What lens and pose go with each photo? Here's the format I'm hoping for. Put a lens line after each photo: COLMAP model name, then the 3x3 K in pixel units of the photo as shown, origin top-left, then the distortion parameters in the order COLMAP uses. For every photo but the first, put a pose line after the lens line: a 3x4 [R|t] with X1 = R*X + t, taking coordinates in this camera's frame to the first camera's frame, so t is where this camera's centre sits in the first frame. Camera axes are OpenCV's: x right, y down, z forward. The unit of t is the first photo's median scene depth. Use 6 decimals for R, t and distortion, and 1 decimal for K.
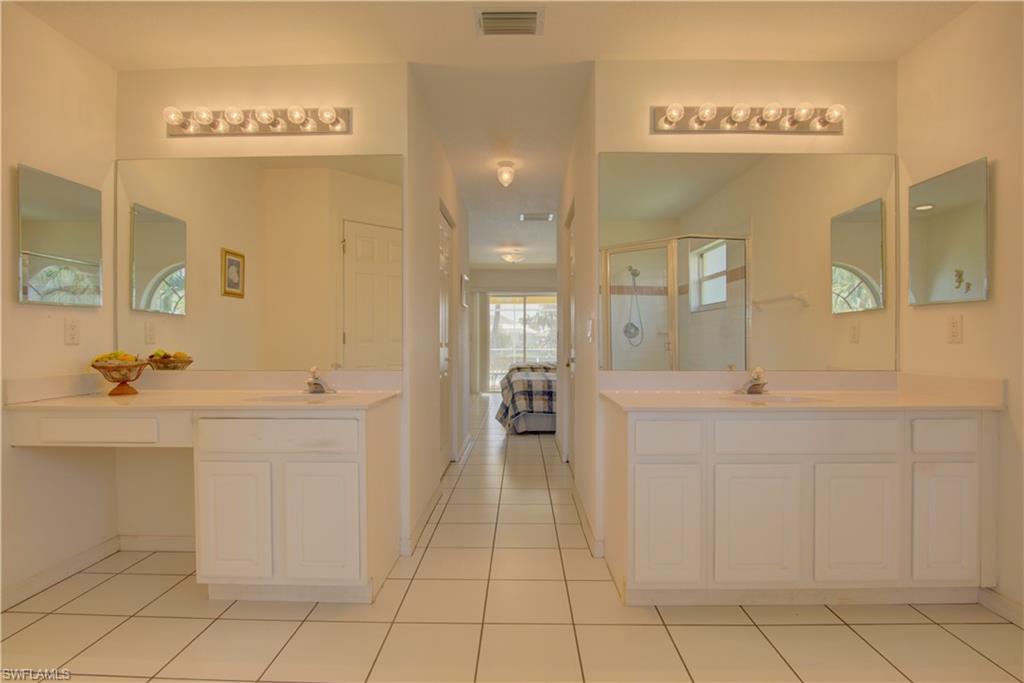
lens RADIAL K [[500.4, 0, 512.0], [0, 500.4, 341.5], [0, 0, 1]] dist [-0.020121, -0.000388]
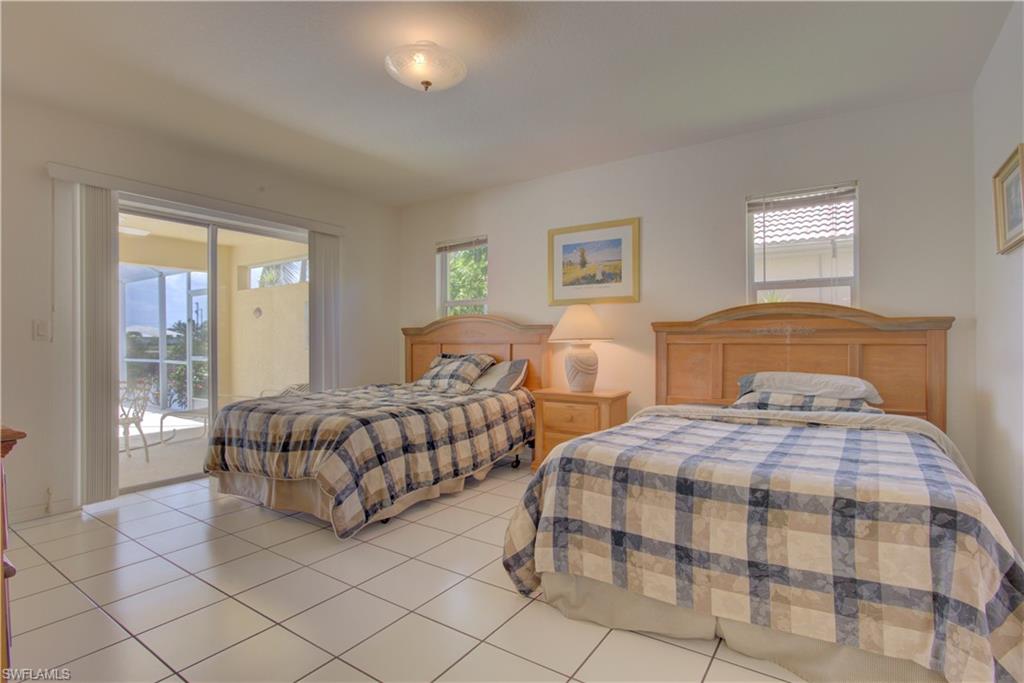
lens RADIAL K [[500.4, 0, 512.0], [0, 500.4, 341.5], [0, 0, 1]] dist [-0.020121, -0.000388]
pose [[0.543204, -0.000573, 0.839600, -0.176640], [0.004801, 0.999986, -0.002424, 0.000963], [-0.839587, 0.005348, 0.543199, 0.608201]]
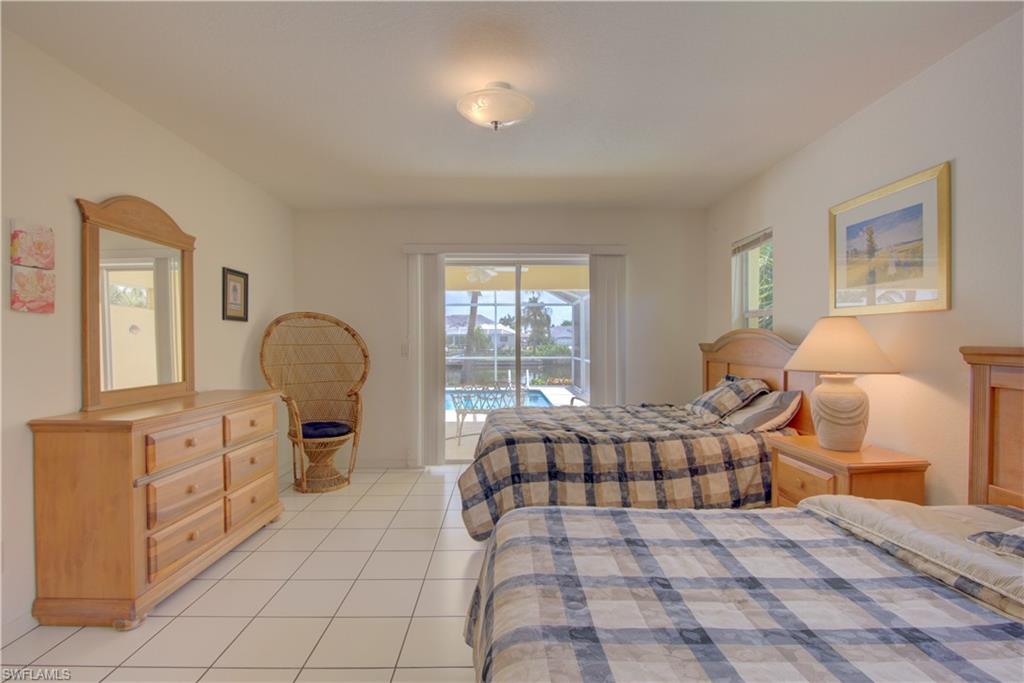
lens RADIAL K [[500.4, 0, 512.0], [0, 500.4, 341.5], [0, 0, 1]] dist [-0.020121, -0.000388]
pose [[0.999241, -0.000607, 0.038955, 0.000328], [0.000627, 1.000000, -0.000509, -0.015942], [-0.038955, 0.000533, 0.999241, 0.525841]]
